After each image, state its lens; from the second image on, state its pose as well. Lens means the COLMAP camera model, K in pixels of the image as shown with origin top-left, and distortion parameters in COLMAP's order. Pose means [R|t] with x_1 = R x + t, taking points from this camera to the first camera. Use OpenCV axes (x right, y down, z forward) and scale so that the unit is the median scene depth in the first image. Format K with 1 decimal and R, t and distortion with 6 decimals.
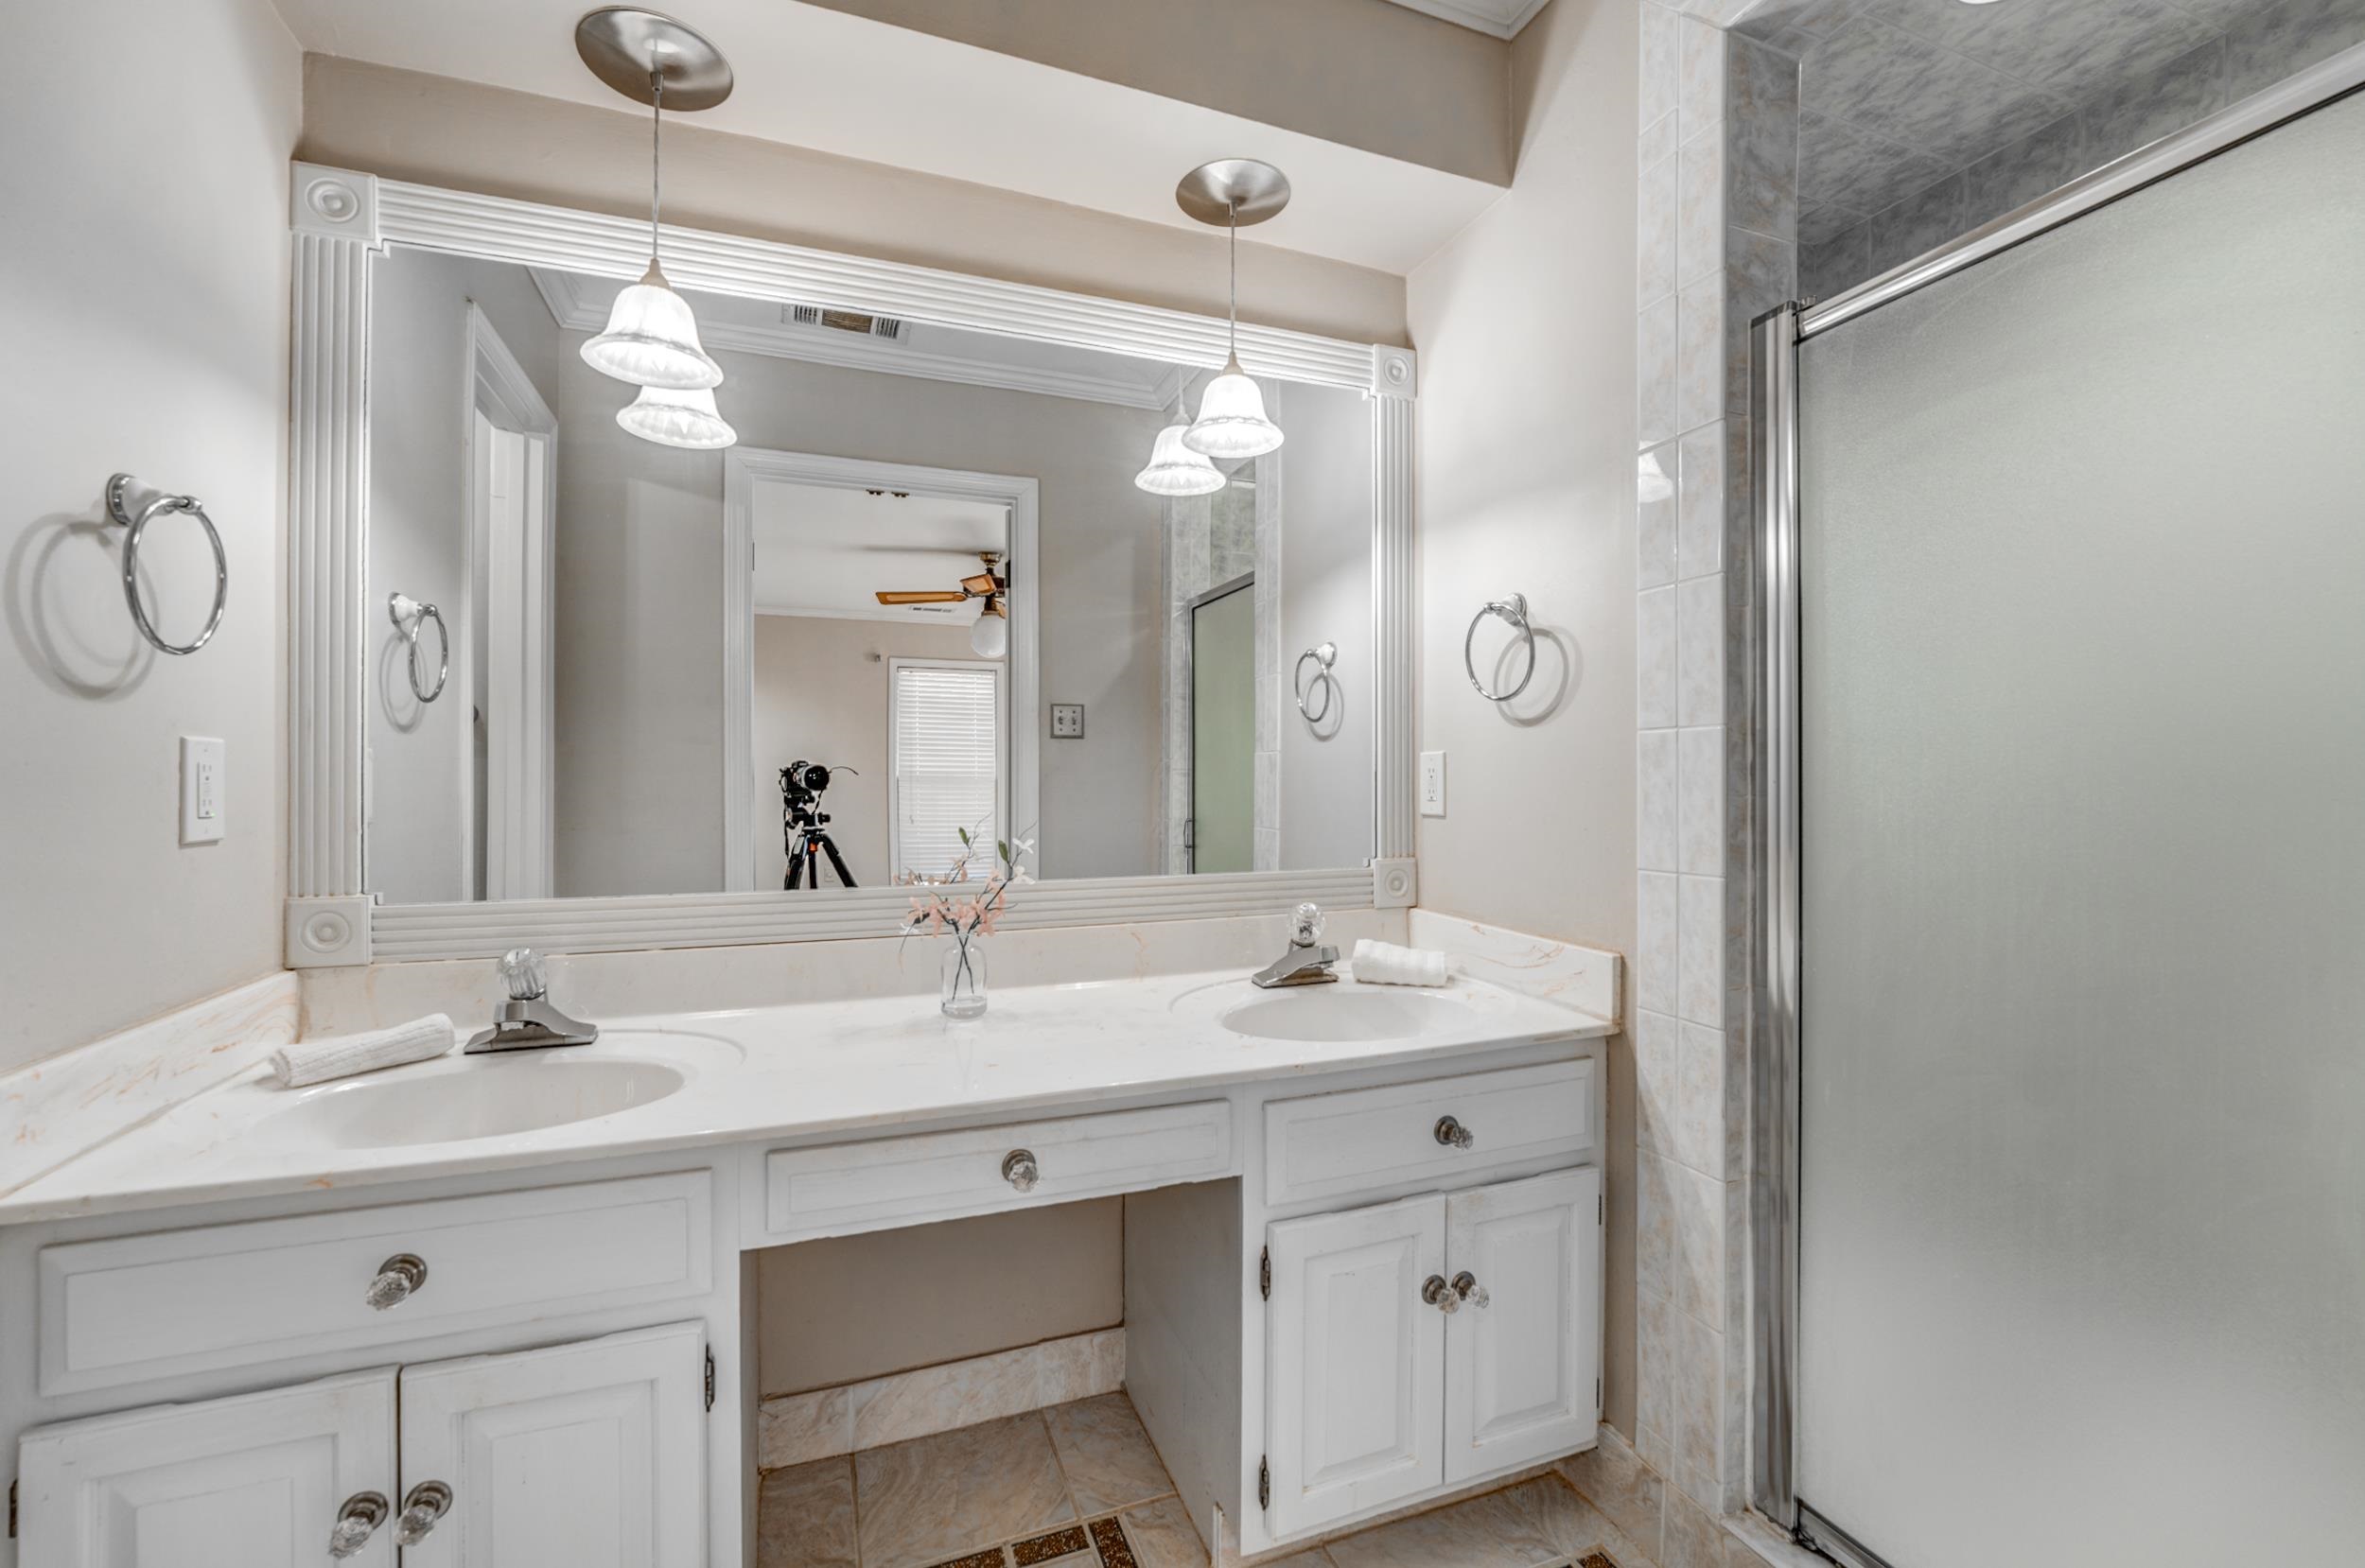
lens RADIAL K [[968.5, 0, 1177.0], [0, 968.5, 774.1], [0, 0, 1]] dist [-0.014314, 0.000358]
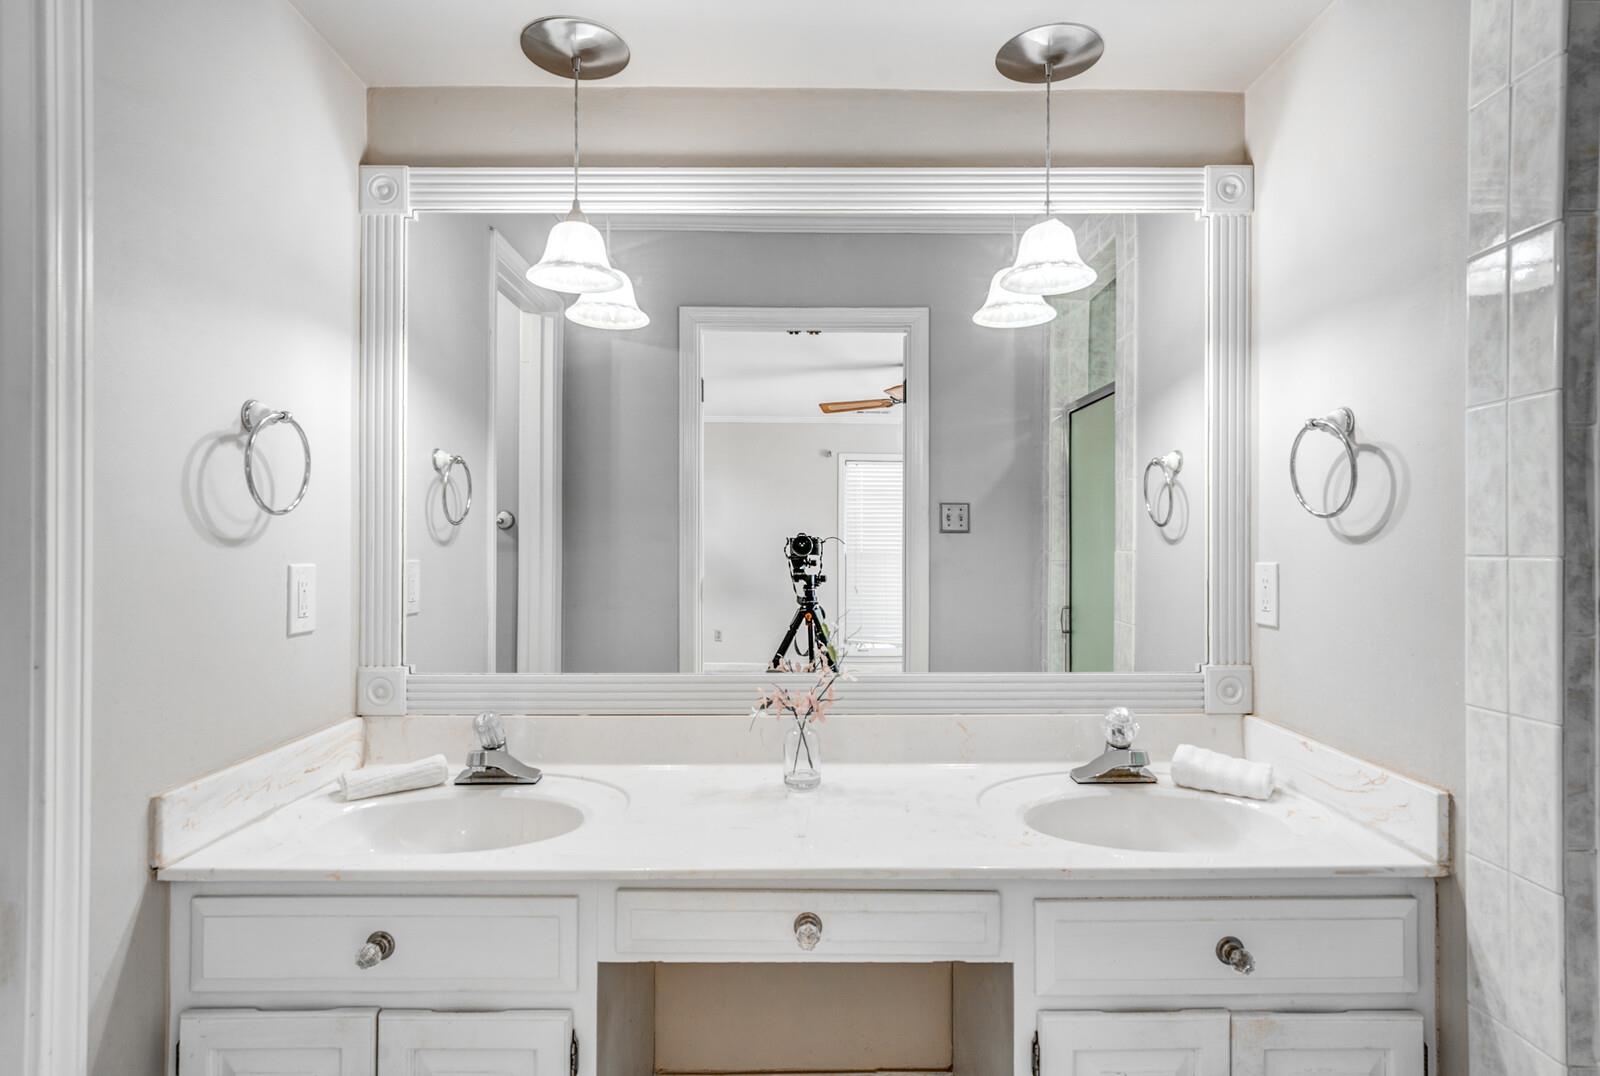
lens RADIAL K [[851.6, 0, 808.7], [0, 851.6, 540.5], [0, 0, 1]] dist [0.008050, -0.000745]
pose [[0.939883, -0.000800, -0.341495, 0.155419], [-0.000562, 0.999992, -0.003890, -0.055307], [0.341495, 0.003849, 0.939876, -0.001202]]
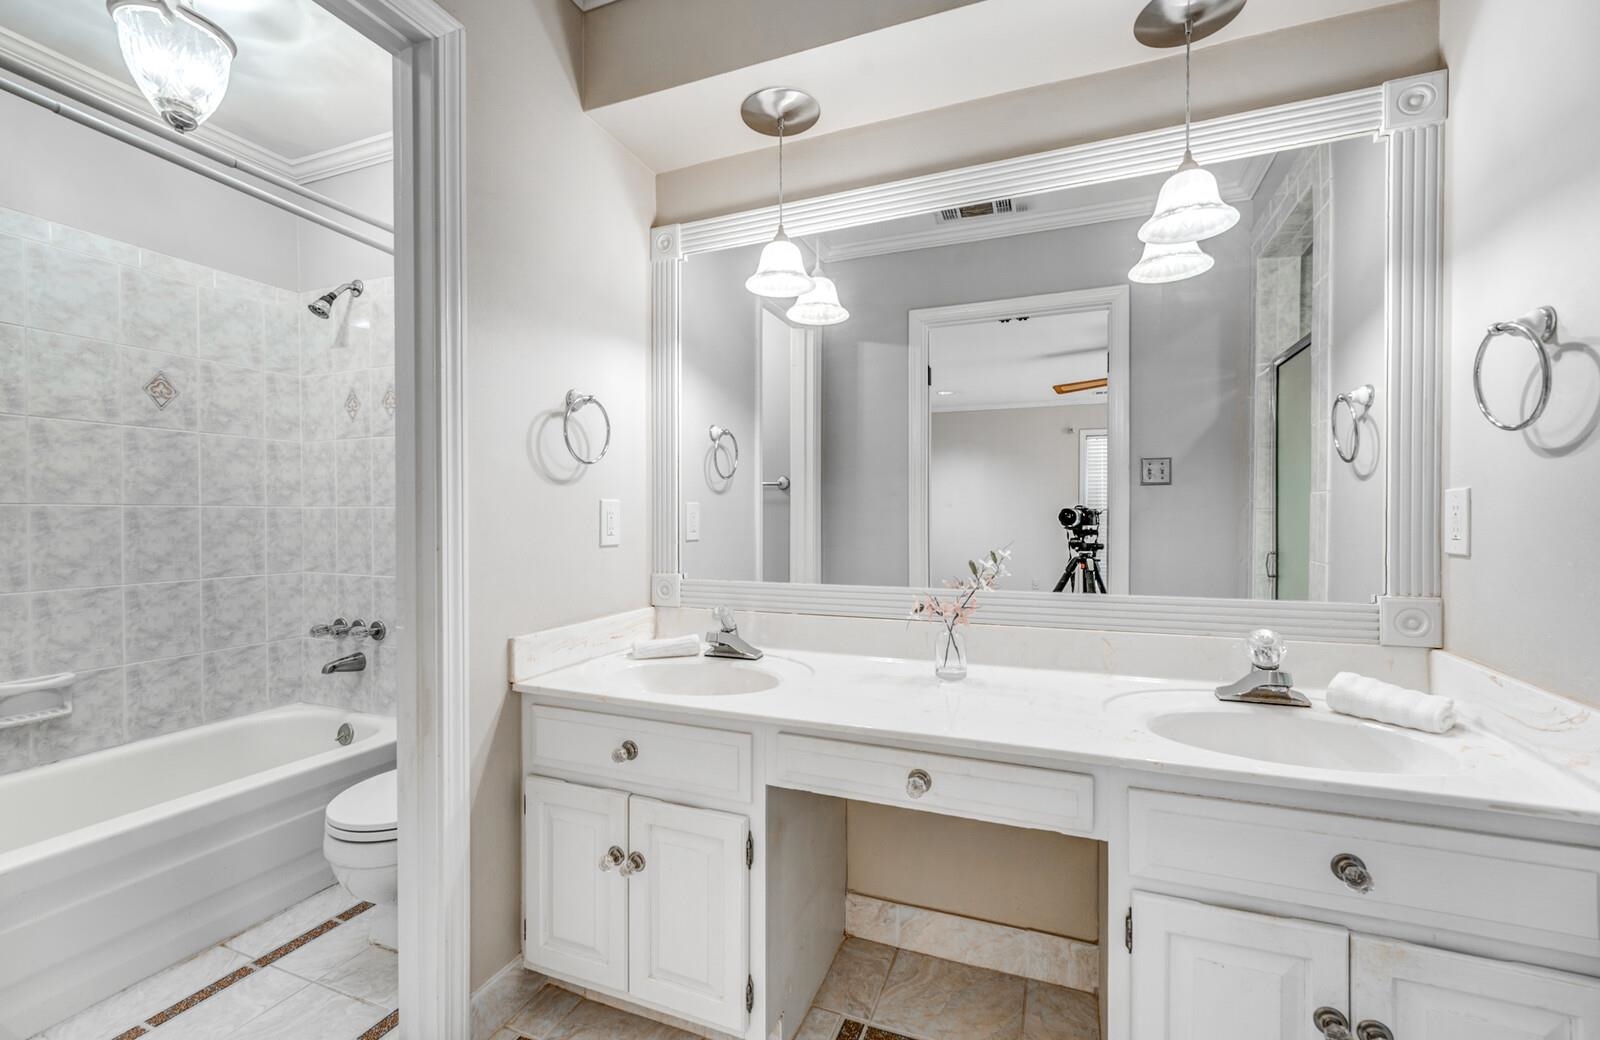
lens RADIAL K [[666.4, 0, 800.0], [0, 666.4, 520.0], [0, 0, 1]] dist [0.001636, 0.000357]
pose [[0.739590, 0.001205, -0.673056, 0.297127], [0.004524, 0.999967, 0.006762, 0.001147], [0.673042, -0.008046, 0.739560, 0.101077]]
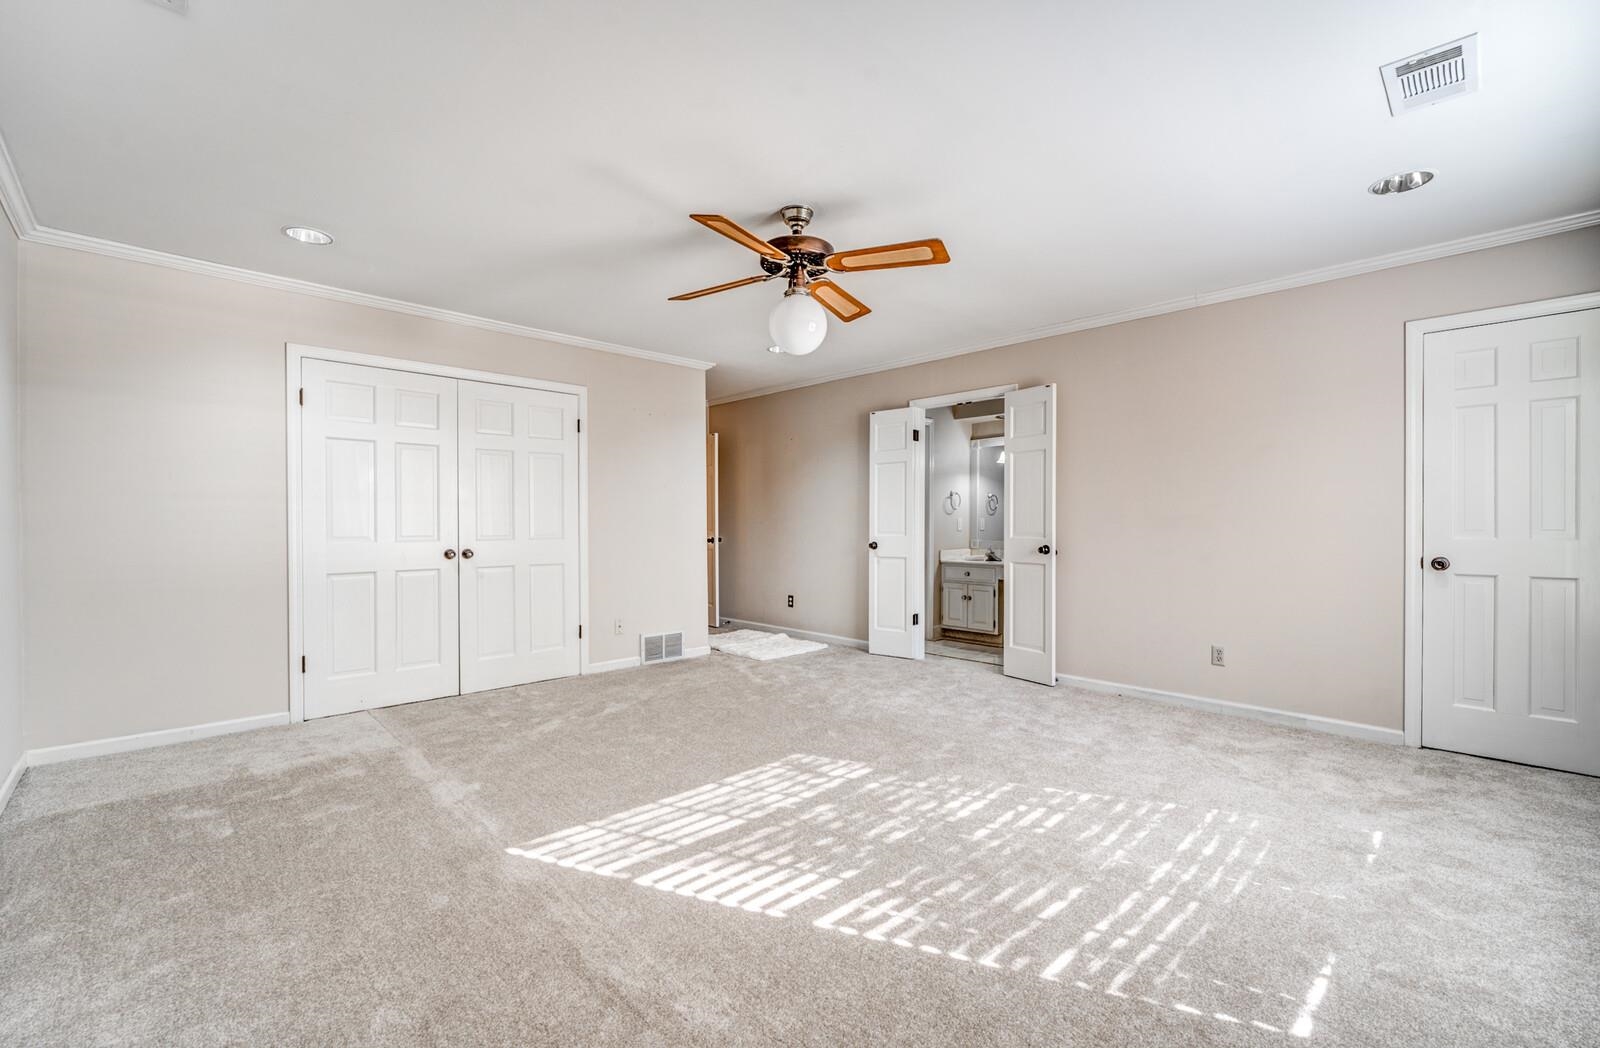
lens RADIAL K [[675.7, 0, 800.0], [0, 675.7, 524.0], [0, 0, 1]] dist [0.010293, 0.001020]
pose [[0.400455, -0.000402, -0.916316, 3.053473], [0.001468, 0.999999, 0.000203, 0.008385], [0.916315, -0.001427, 0.400455, -2.110988]]
